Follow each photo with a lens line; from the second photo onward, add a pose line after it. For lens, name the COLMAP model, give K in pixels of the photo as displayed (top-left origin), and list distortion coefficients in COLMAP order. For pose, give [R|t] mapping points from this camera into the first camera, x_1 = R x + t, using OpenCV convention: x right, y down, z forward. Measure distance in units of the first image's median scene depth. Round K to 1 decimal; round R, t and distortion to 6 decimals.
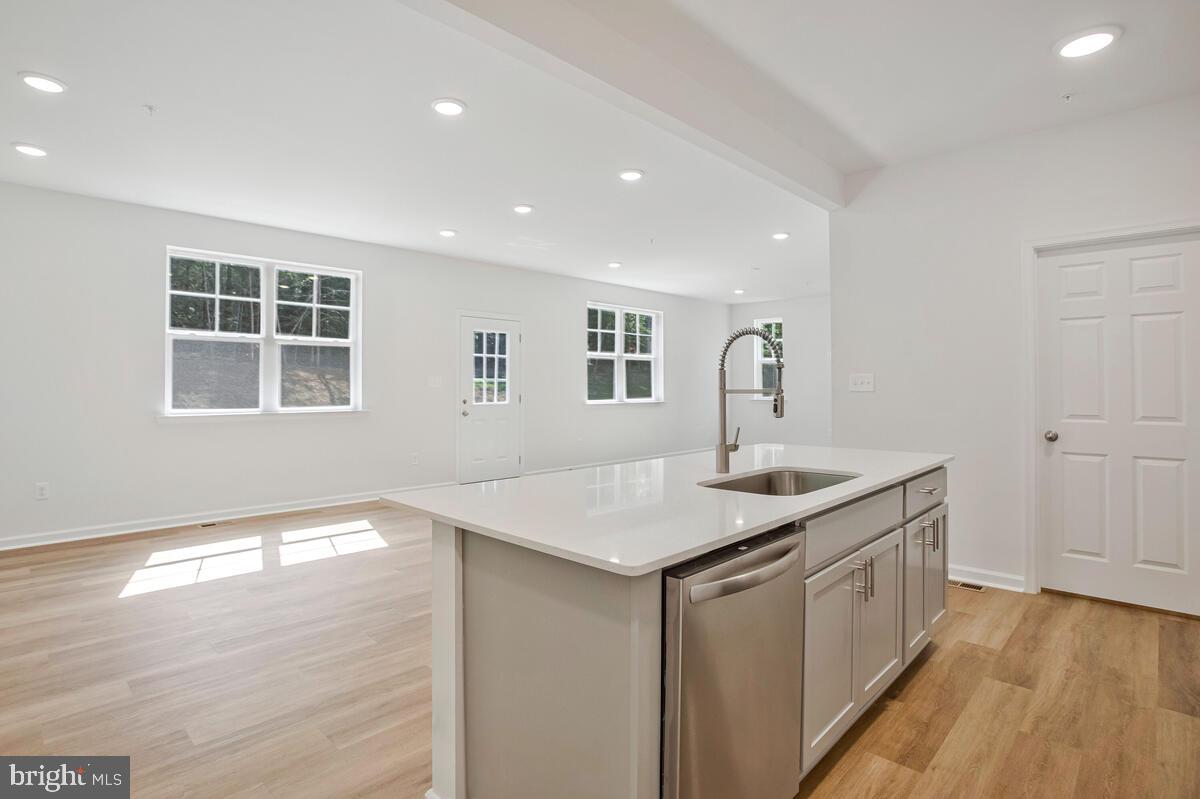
lens RADIAL K [[598.6, 0, 599.9], [0, 598.6, 385.2], [0, 0, 1]] dist [0.001133, 0.024162]
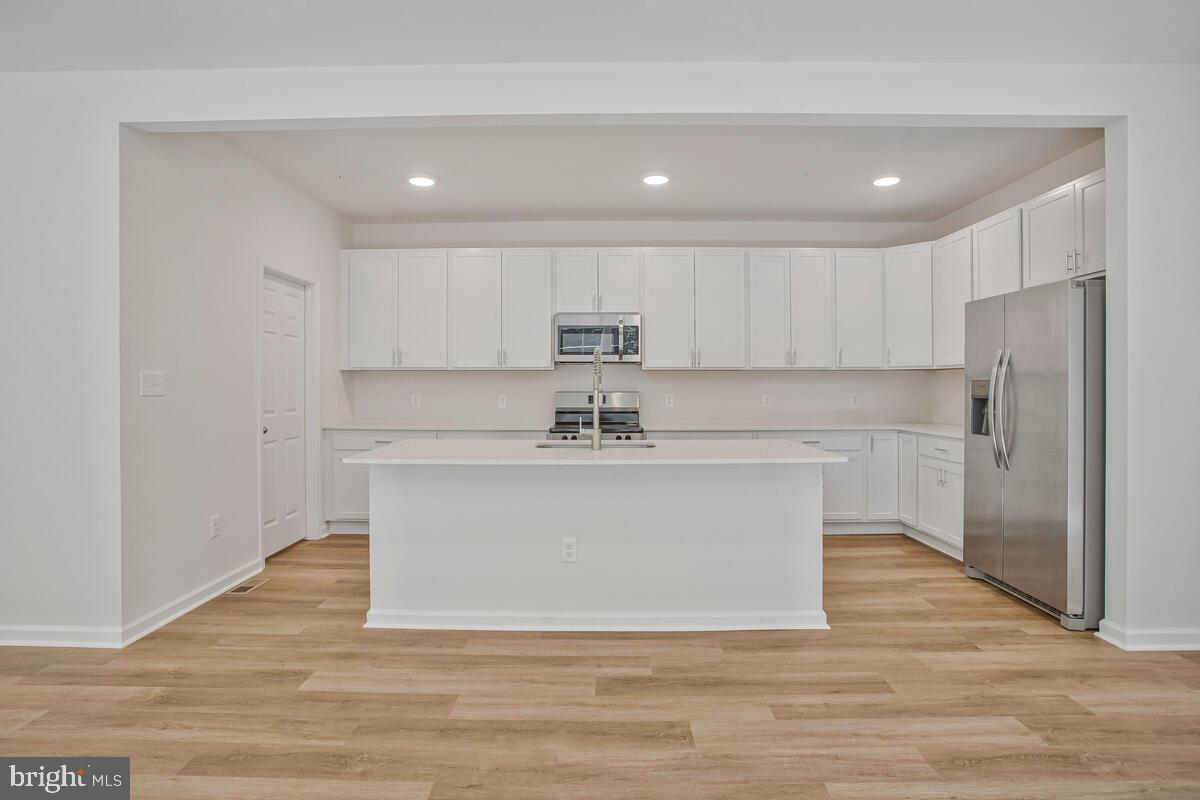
lens RADIAL K [[591.7, 0, 598.4], [0, 591.7, 385.9], [0, 0, 1]] dist [-0.002156, 0.026285]
pose [[-0.677250, -0.000501, 0.735753, -0.718508], [-0.002040, 0.999997, -0.001197, -0.001458], [-0.735750, -0.002312, -0.677249, 1.711301]]
